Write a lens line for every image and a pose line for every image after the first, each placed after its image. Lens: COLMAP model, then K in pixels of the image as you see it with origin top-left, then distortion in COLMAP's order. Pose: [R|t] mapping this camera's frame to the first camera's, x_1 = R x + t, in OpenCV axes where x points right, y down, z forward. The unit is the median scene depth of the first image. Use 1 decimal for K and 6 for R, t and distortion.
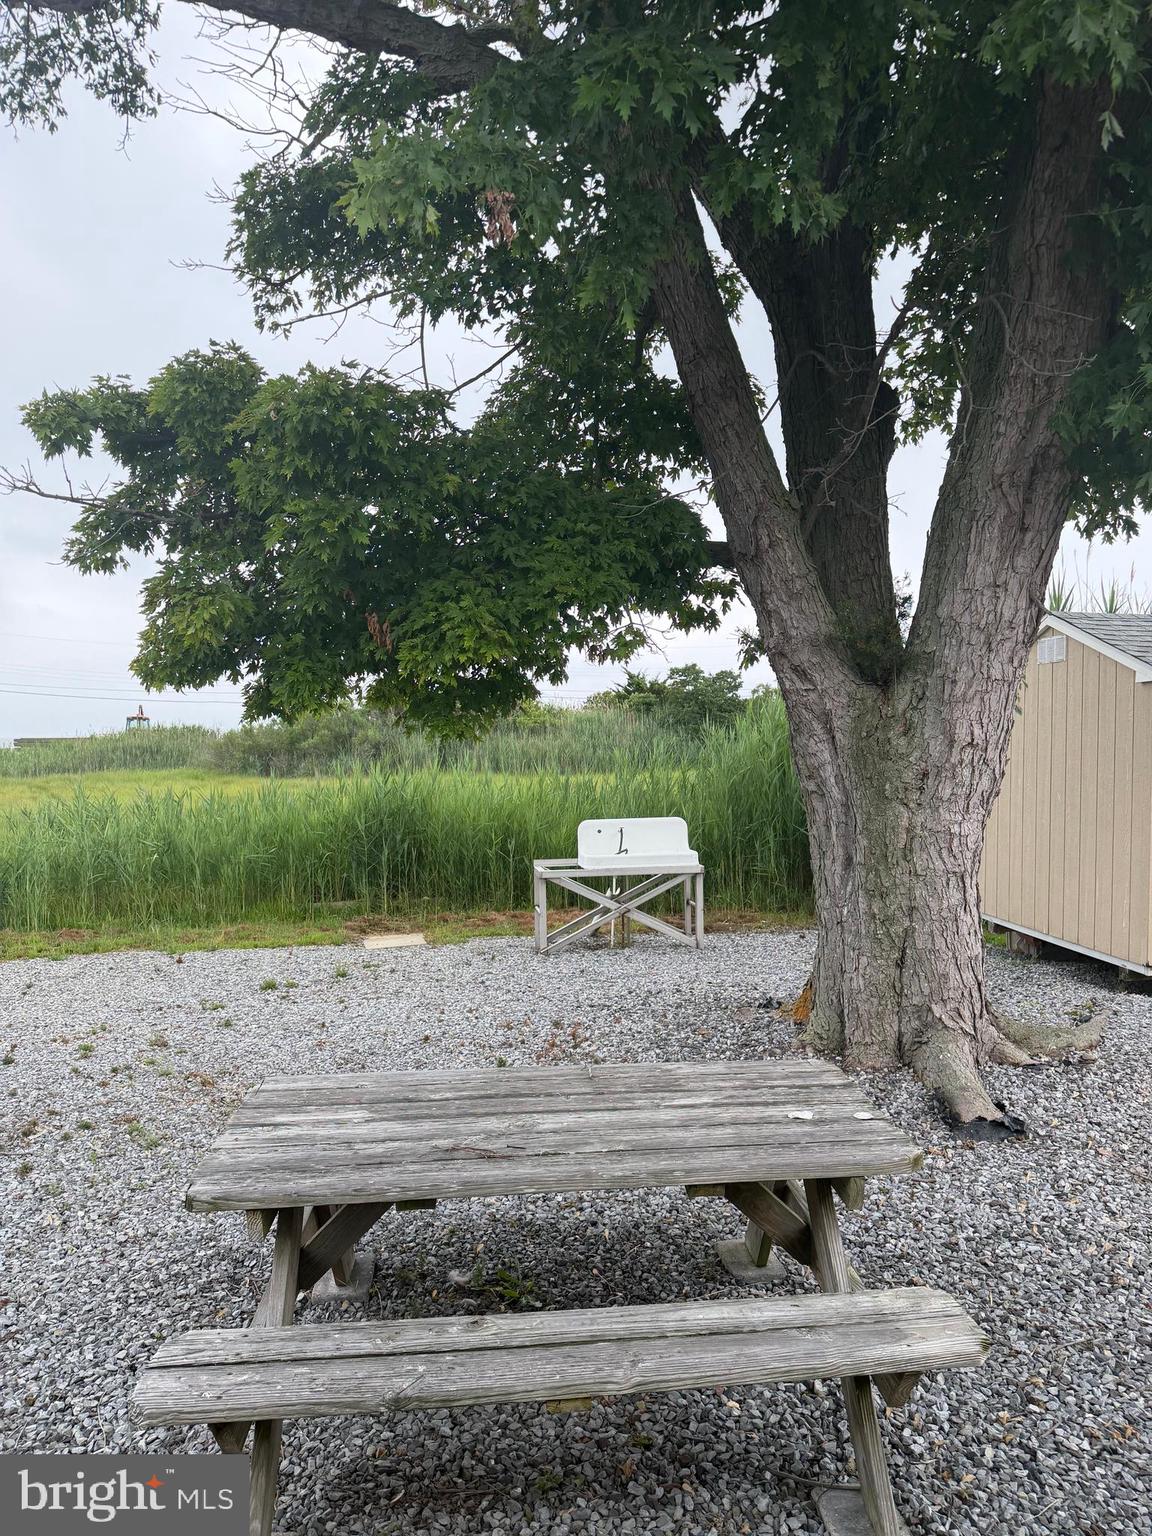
lens RADIAL K [[1075.7, 0, 576.9], [0, 1075.7, 775.6], [0, 0, 1]] dist [0.031849, -0.040258]
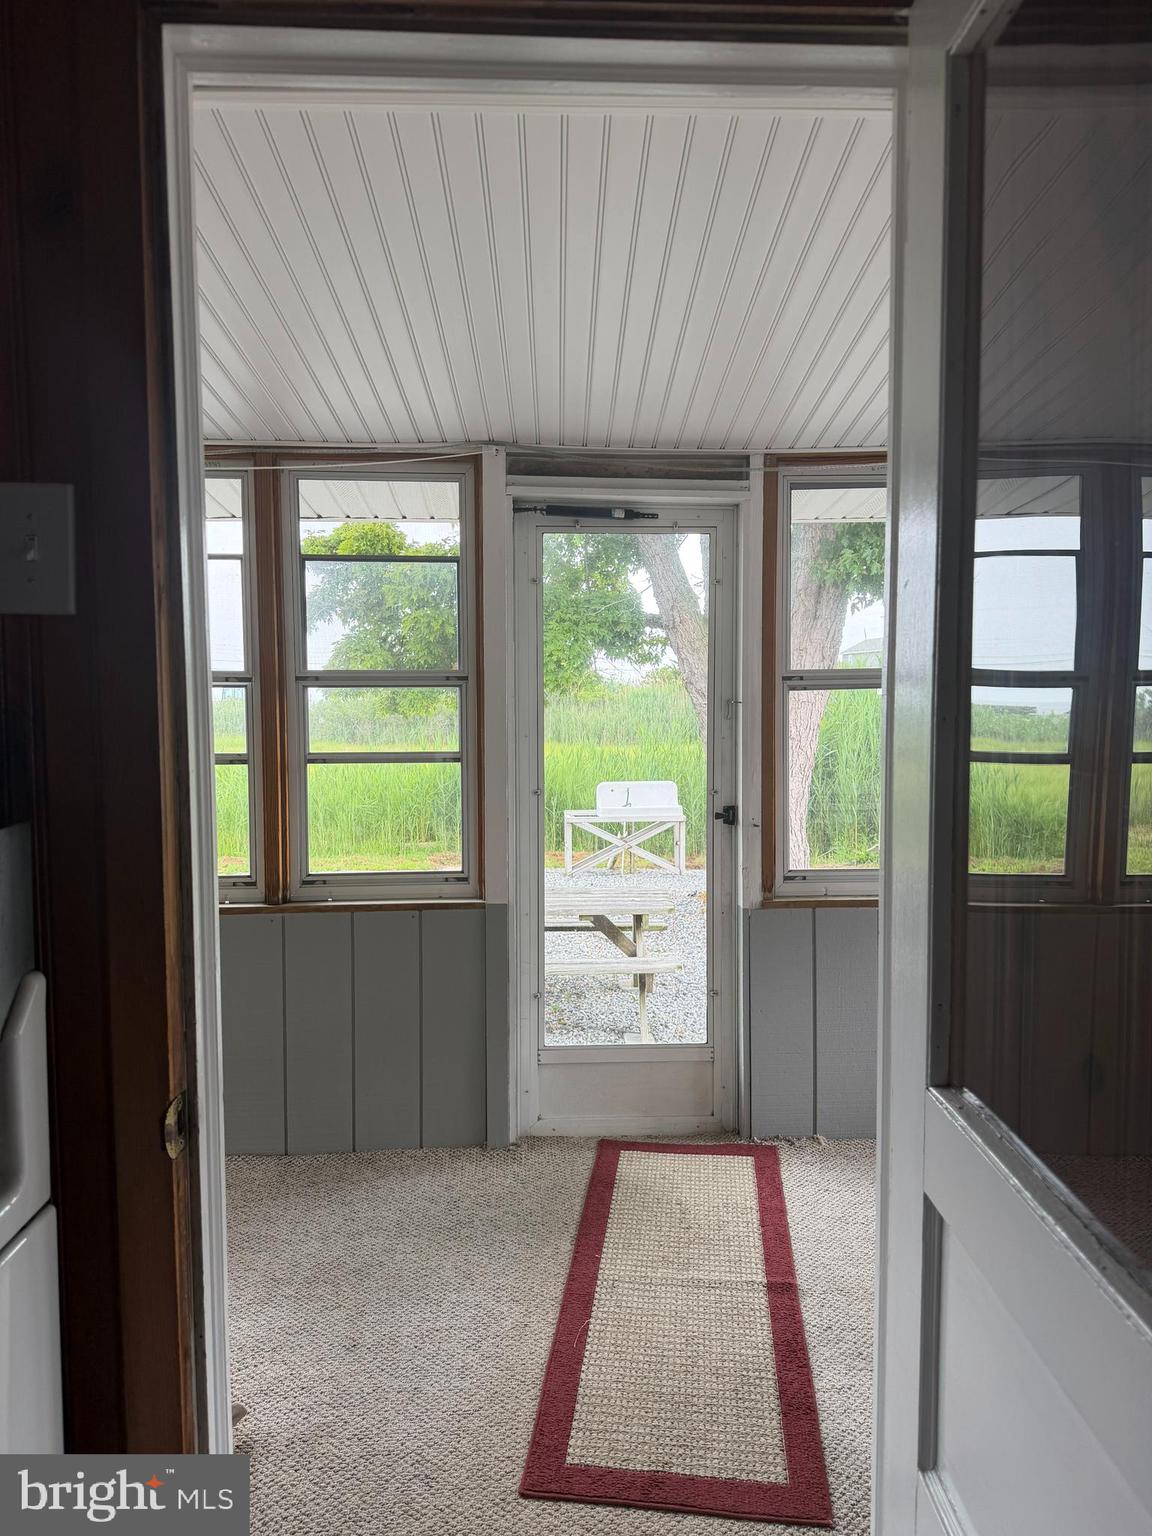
lens RADIAL K [[1075.7, 0, 571.6], [0, 1075.7, 766.4], [0, 0, 1]] dist [0.031849, -0.040258]
pose [[0.997531, 0.012627, -0.069078, 0.063790], [-0.011217, 0.999721, 0.020764, -0.007048], [0.069321, -0.019938, 0.997395, -0.382023]]
